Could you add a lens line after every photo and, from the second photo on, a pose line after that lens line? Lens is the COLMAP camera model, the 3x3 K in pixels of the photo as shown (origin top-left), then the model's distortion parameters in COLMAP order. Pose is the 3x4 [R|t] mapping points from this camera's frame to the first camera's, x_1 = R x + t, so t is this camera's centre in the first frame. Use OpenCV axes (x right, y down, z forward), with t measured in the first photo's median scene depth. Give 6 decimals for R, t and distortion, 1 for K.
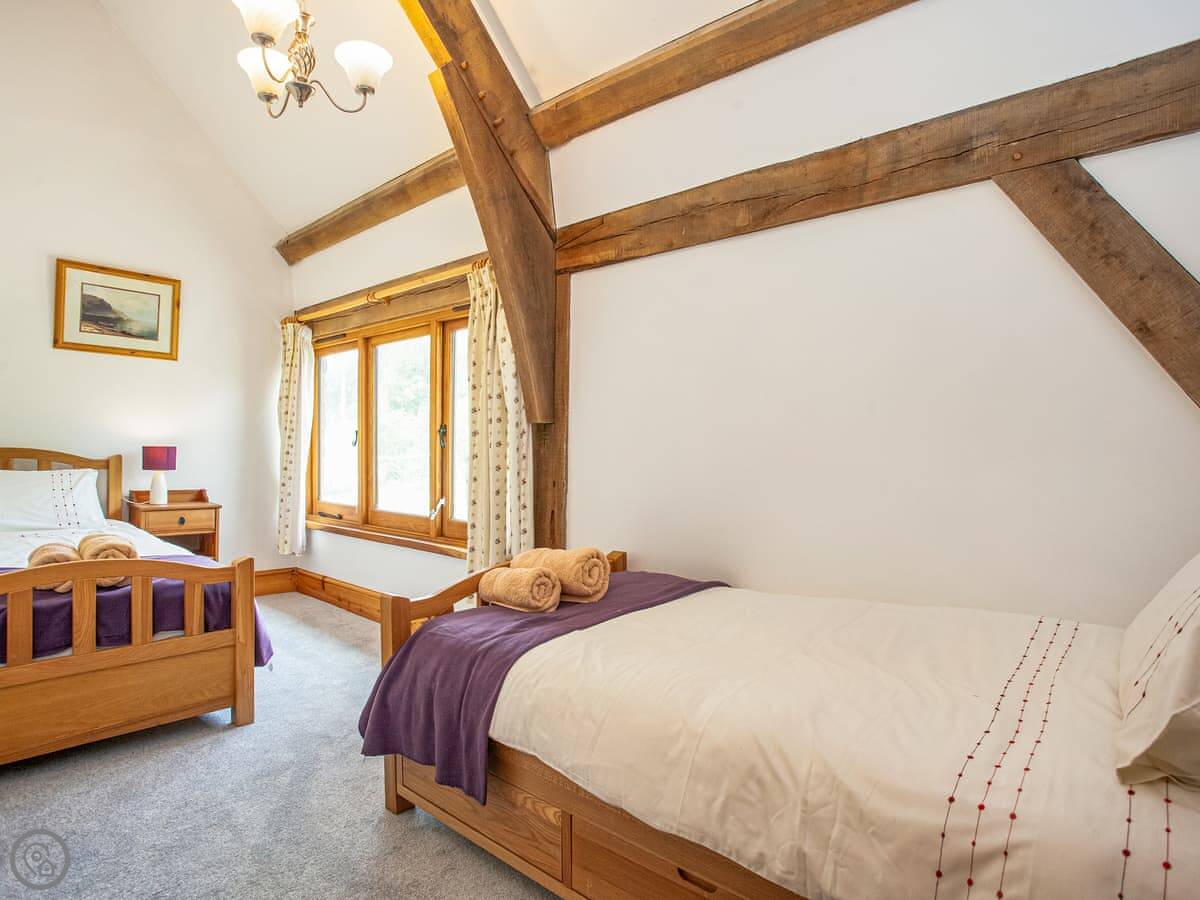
lens RADIAL K [[684.6, 0, 600.0], [0, 684.6, 450.0], [0, 0, 1]] dist [-0.020133, 0.001335]
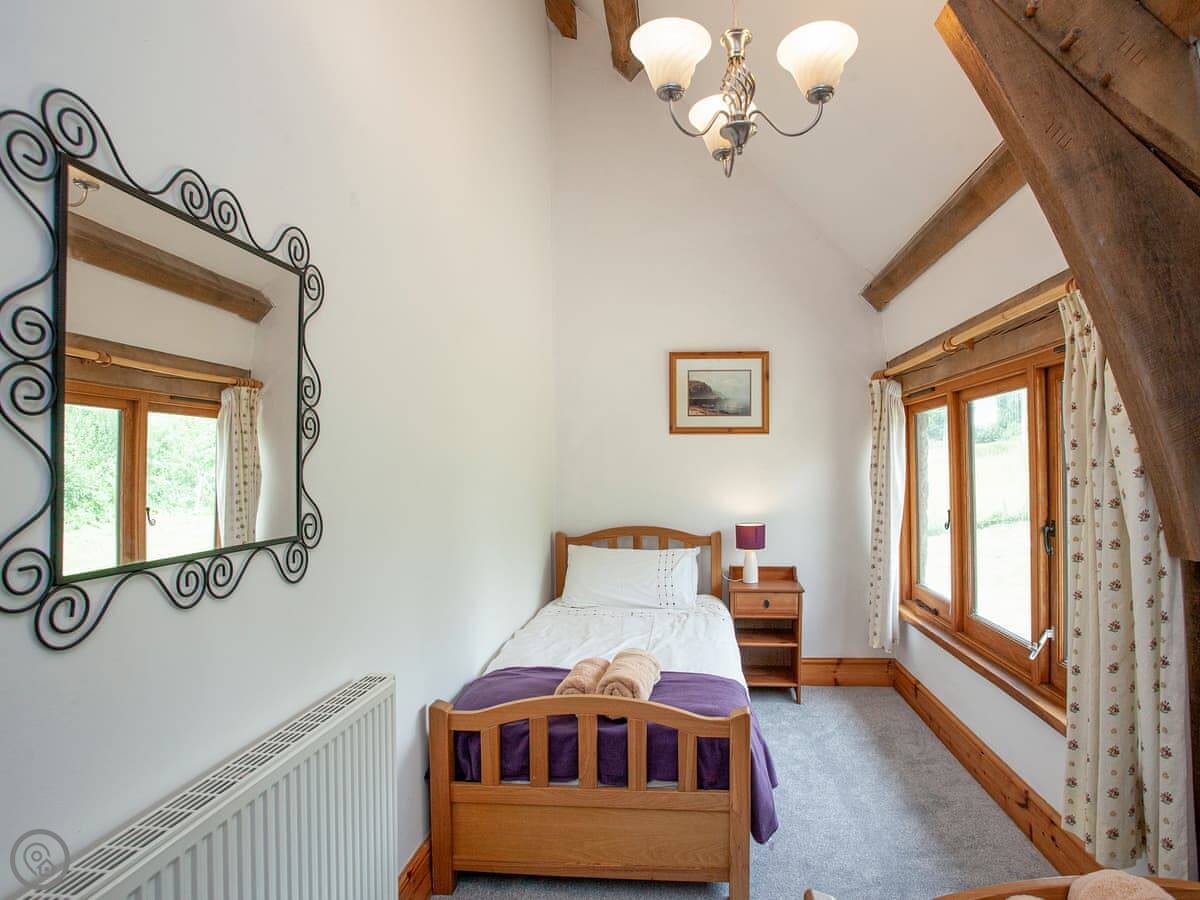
lens RADIAL K [[680.6, 0, 639.4], [0, 680.6, 464.2], [0, 0, 1]] dist [-0.081405, 0.045037]
pose [[0.611712, -0.017212, -0.790893, 0.042257], [0.027472, 0.999622, -0.000506, -0.103058], [0.790603, -0.021417, 0.611954, 0.280741]]
